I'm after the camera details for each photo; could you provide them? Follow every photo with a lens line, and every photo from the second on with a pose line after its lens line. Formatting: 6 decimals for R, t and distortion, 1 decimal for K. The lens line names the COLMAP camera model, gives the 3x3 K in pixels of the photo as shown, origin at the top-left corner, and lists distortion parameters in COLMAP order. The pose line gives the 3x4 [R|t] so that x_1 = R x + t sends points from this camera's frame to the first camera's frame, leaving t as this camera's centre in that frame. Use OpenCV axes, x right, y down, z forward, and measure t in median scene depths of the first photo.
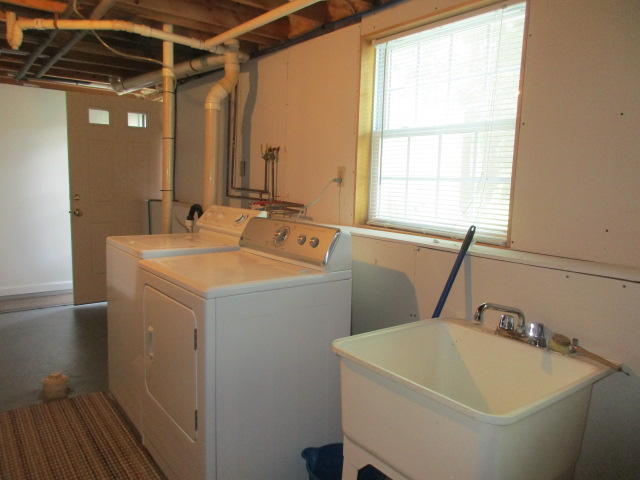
lens RADIAL K [[481.0, 0, 320.0], [0, 481.0, 240.0], [0, 0, 1]] dist [-0.004031, -0.004416]
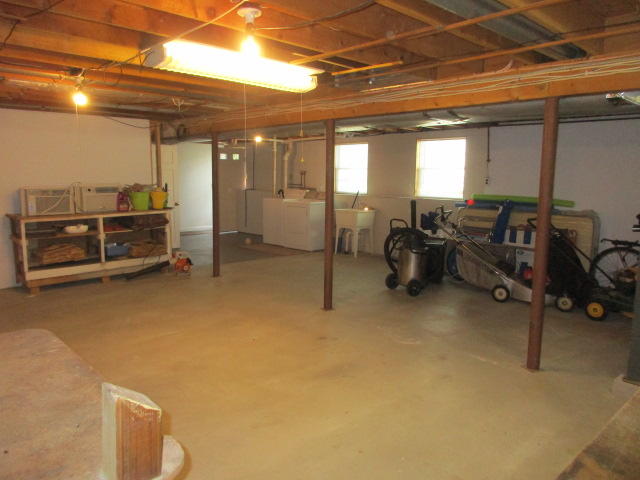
lens RADIAL K [[481.0, 0, 320.0], [0, 481.0, 240.0], [0, 0, 1]] dist [-0.004031, -0.004416]
pose [[0.992853, -0.039312, 0.112687, -0.384197], [0.037356, 0.999113, 0.019415, 0.217469], [-0.113350, -0.015067, 0.993441, -2.282559]]
